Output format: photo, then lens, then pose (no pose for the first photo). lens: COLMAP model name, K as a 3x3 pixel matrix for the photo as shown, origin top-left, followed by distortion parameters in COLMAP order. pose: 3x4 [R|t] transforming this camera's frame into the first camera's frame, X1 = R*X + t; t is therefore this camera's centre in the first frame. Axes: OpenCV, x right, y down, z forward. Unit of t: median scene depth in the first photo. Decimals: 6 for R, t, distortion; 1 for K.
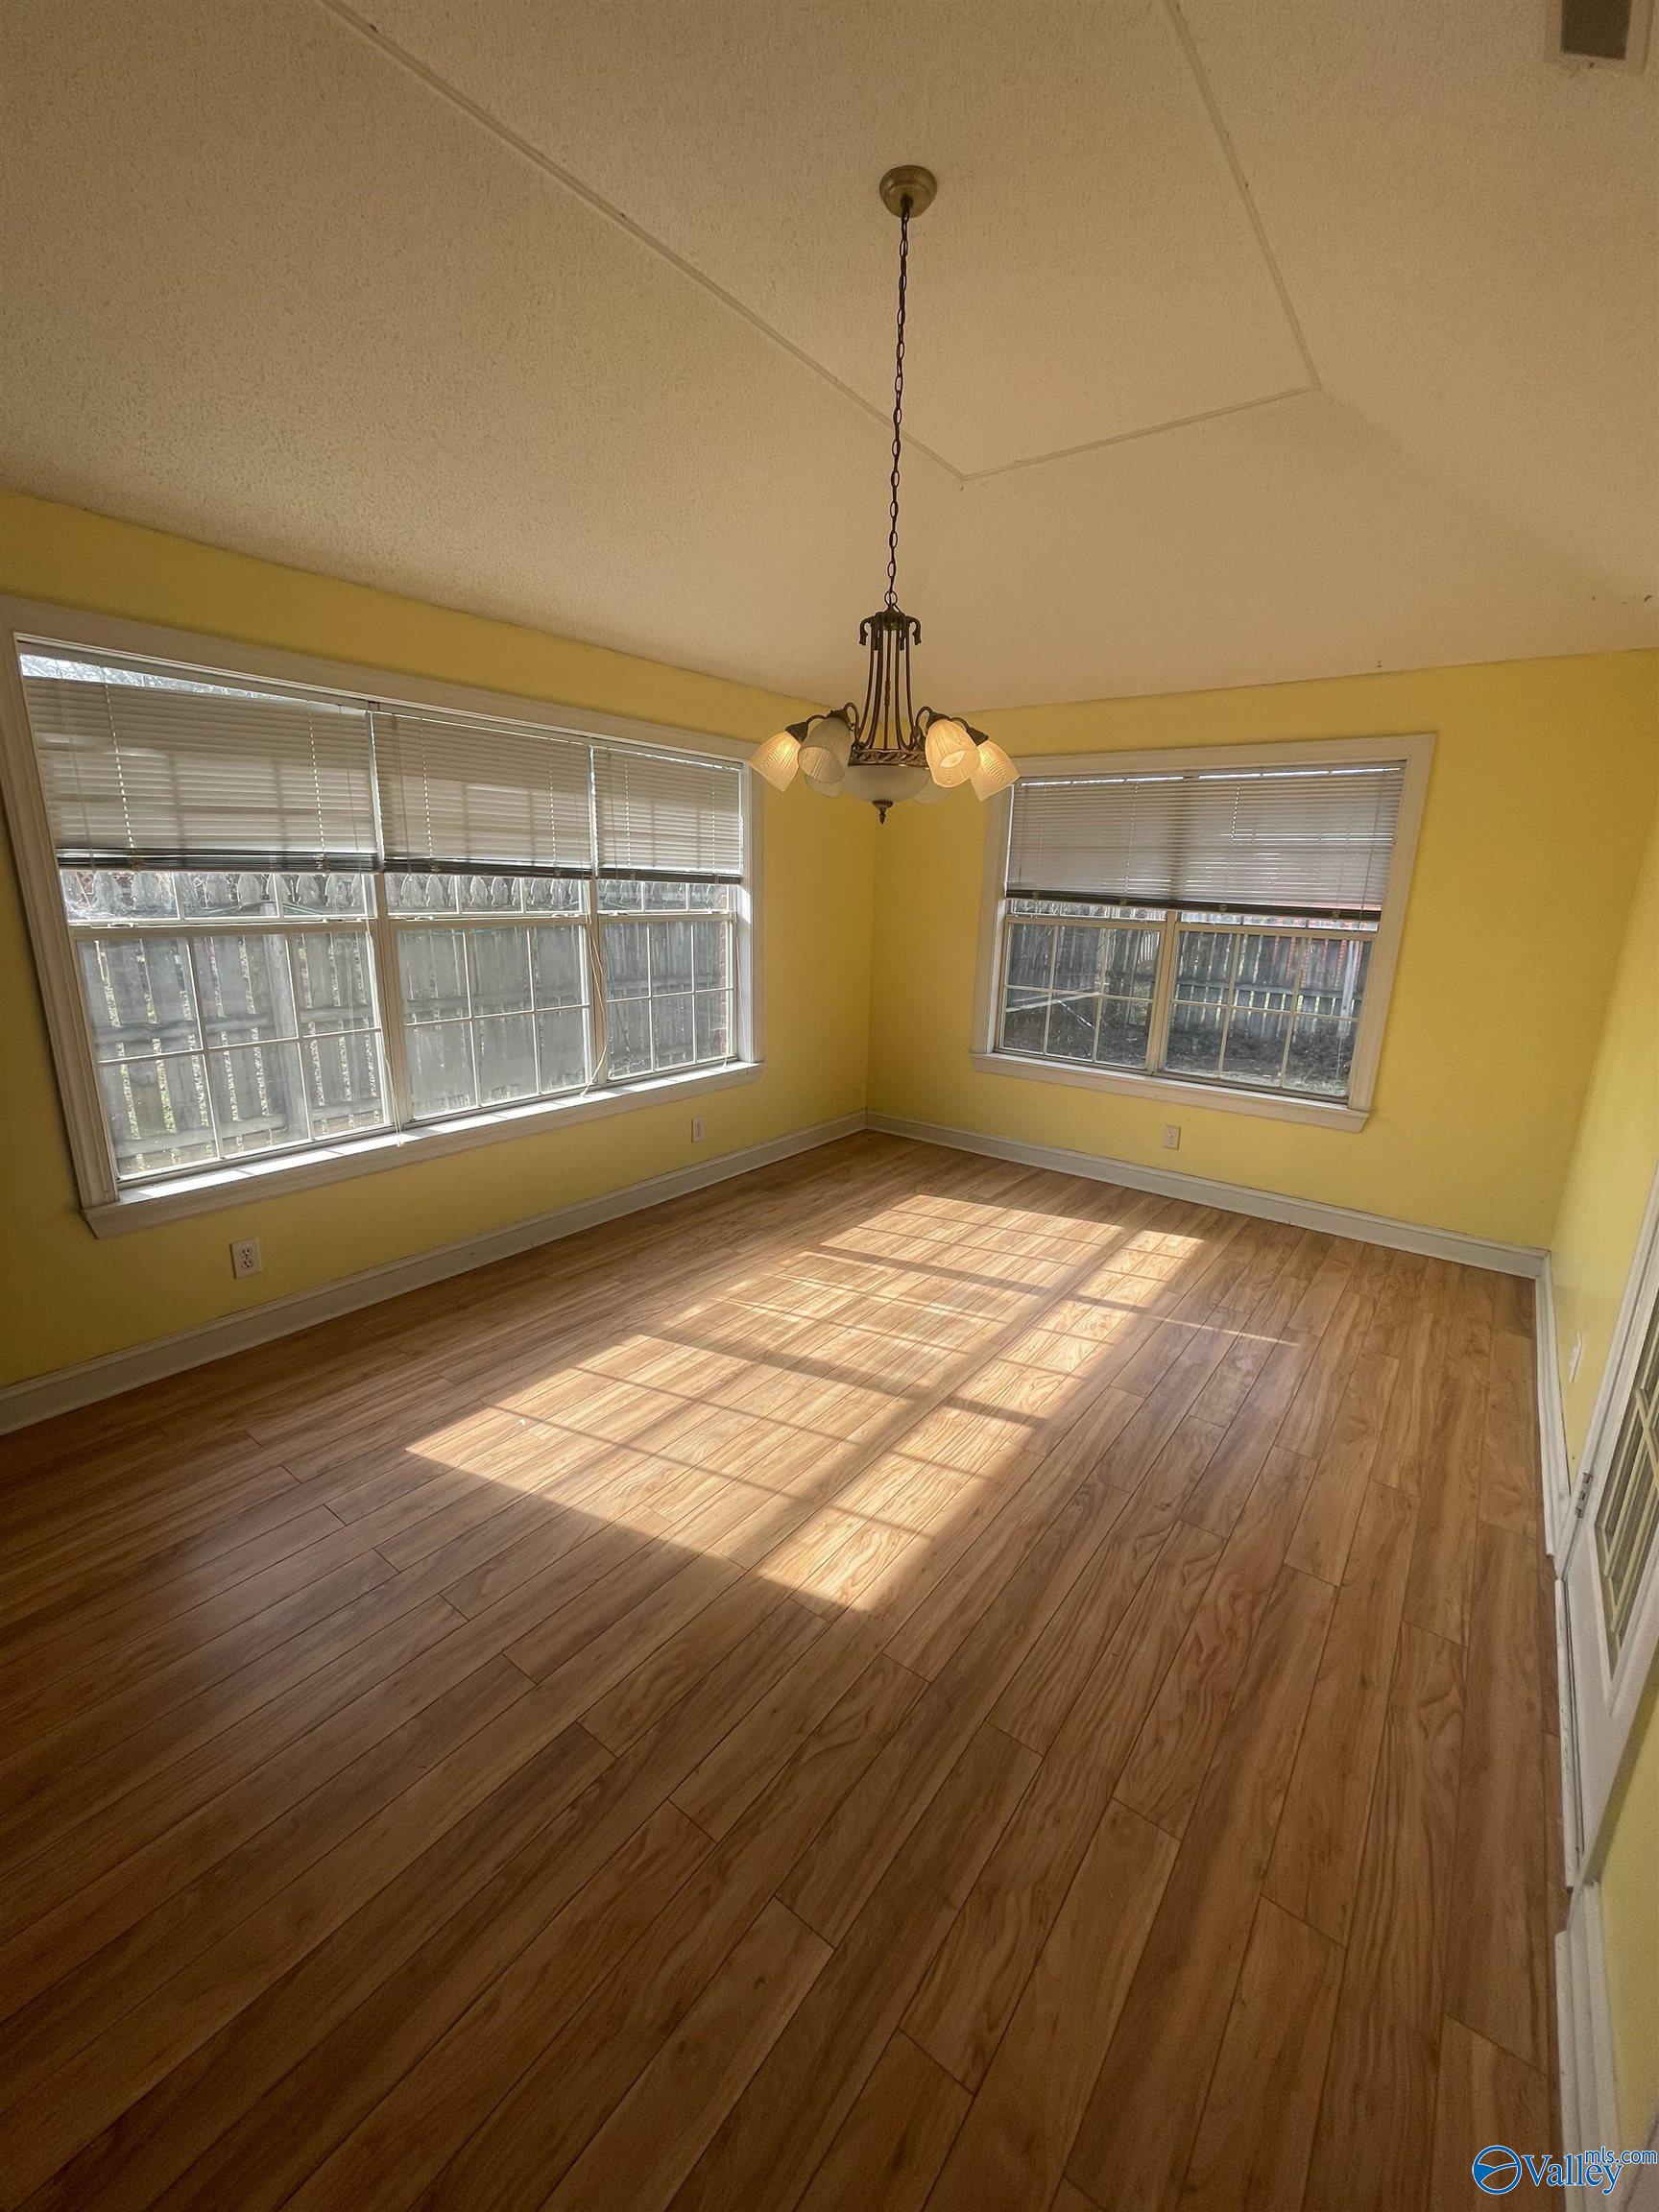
lens RADIAL K [[892.3, 0, 835.3], [0, 892.3, 1099.8], [0, 0, 1]] dist [0.023778, -0.017443]
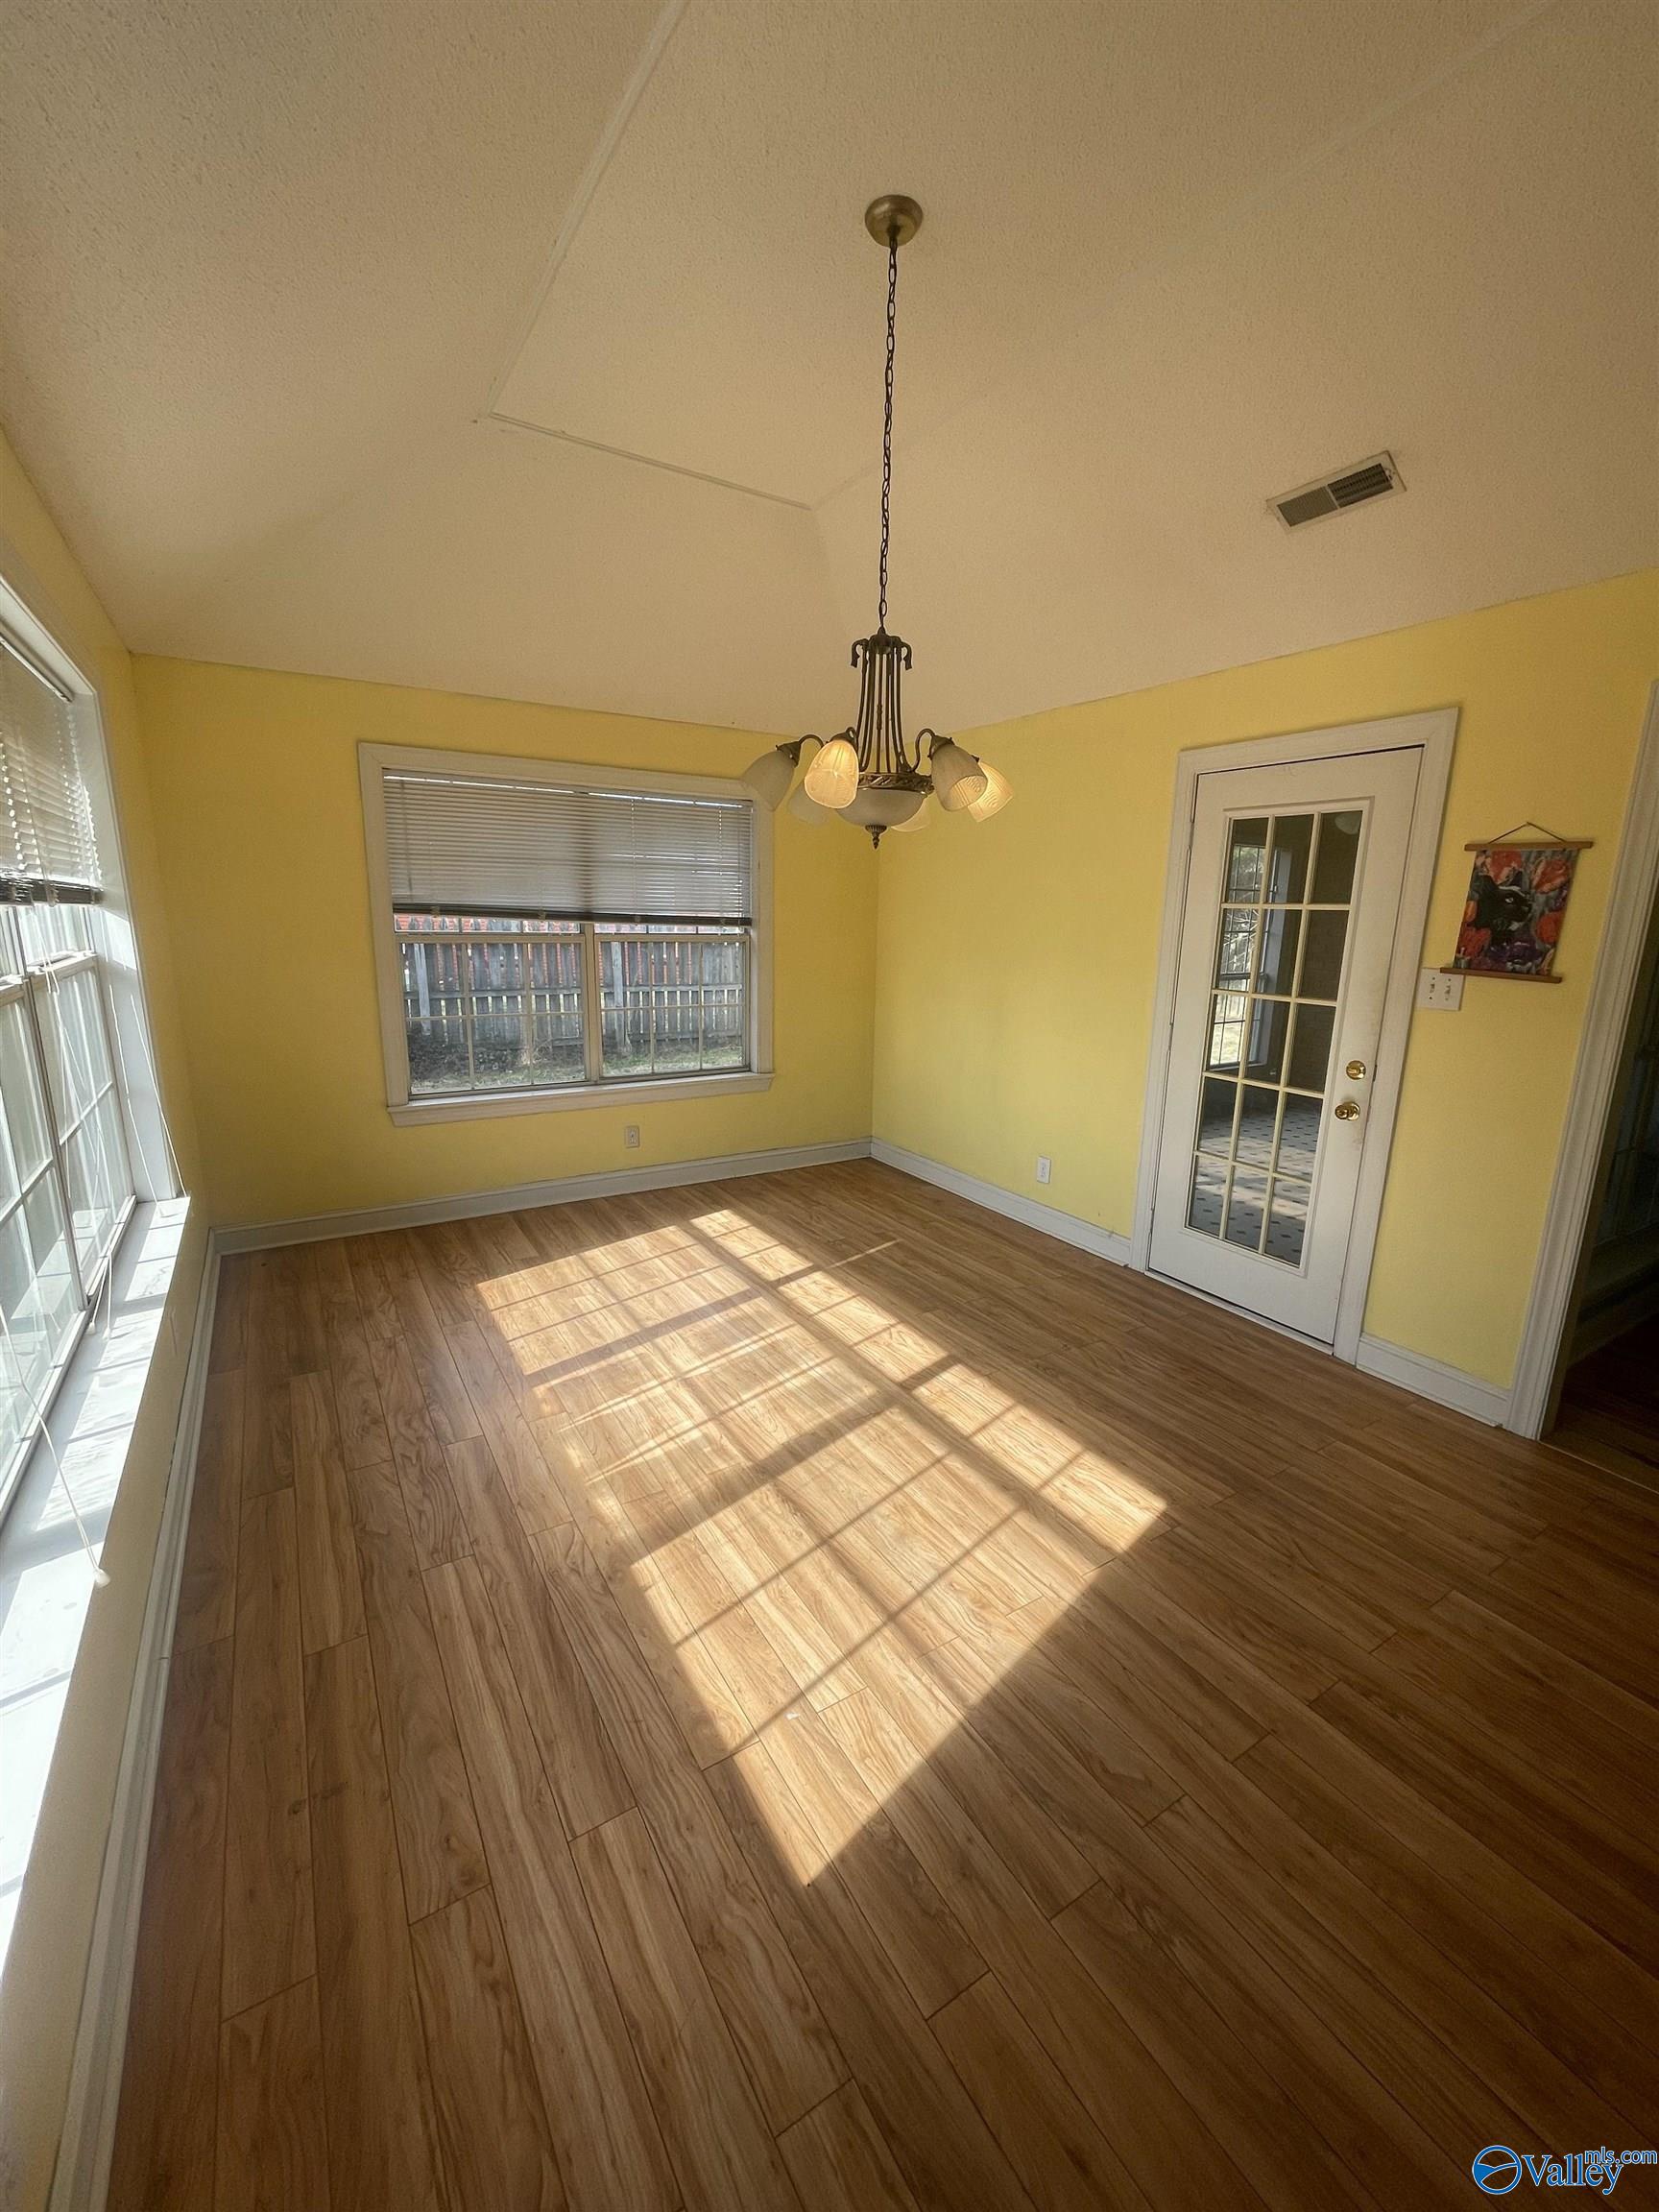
lens RADIAL K [[892.8, 0, 830.4], [0, 892.8, 1098.6], [0, 0, 1]] dist [0.003067, -0.002422]
pose [[0.368093, -0.217101, 0.904088, -0.656379], [0.215590, 0.965787, 0.144141, -0.140310], [-0.904449, 0.141855, 0.402304, 0.496654]]
